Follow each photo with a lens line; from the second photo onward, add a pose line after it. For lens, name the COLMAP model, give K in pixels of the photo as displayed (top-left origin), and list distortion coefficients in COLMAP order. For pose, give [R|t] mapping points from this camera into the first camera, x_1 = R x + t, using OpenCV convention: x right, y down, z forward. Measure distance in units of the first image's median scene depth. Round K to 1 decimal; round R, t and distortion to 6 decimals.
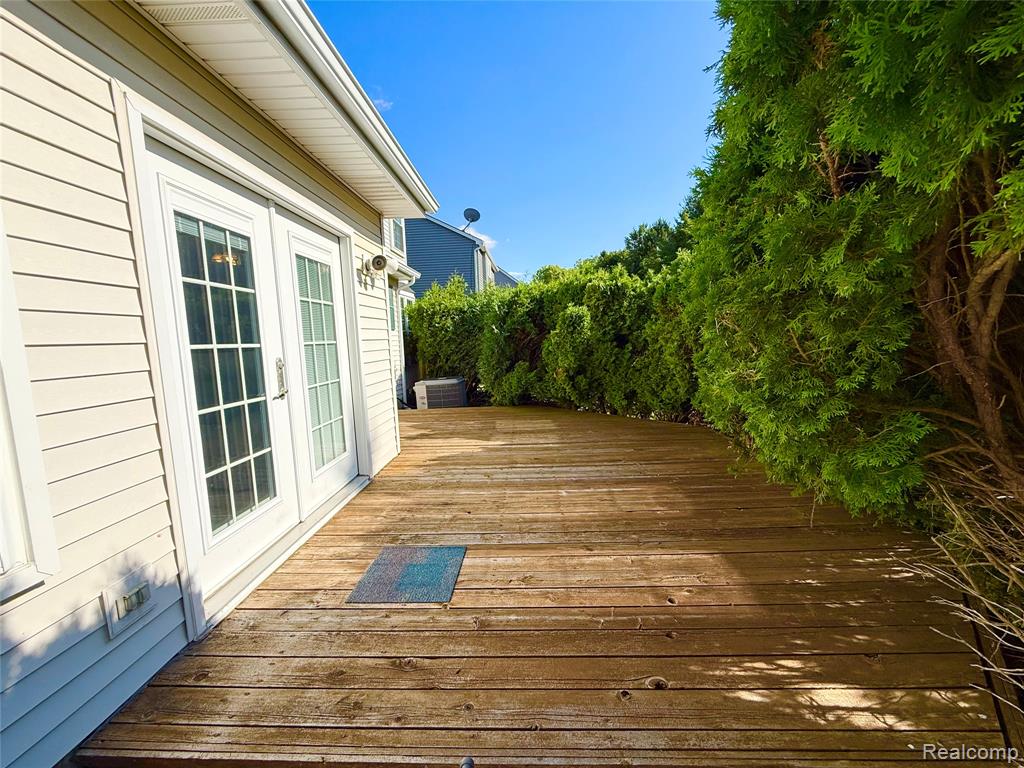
lens RADIAL K [[407.3, 0, 510.8], [0, 407.3, 385.3], [0, 0, 1]] dist [-0.001419, -0.000202]
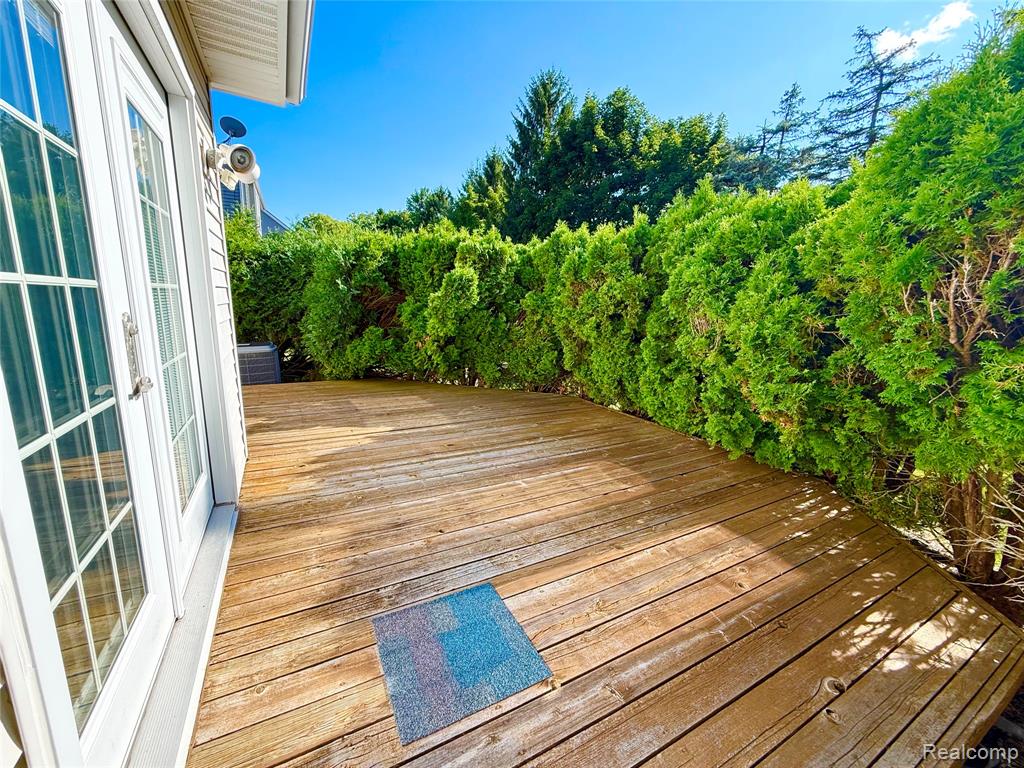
lens RADIAL K [[407.3, 0, 513.3], [0, 407.3, 383.9], [0, 0, 1]] dist [-0.001419, -0.000202]
pose [[0.857510, -0.033364, 0.513384, -0.294532], [-0.007922, 0.996920, 0.078020, -0.017322], [-0.514406, -0.070970, 0.854605, 0.242479]]
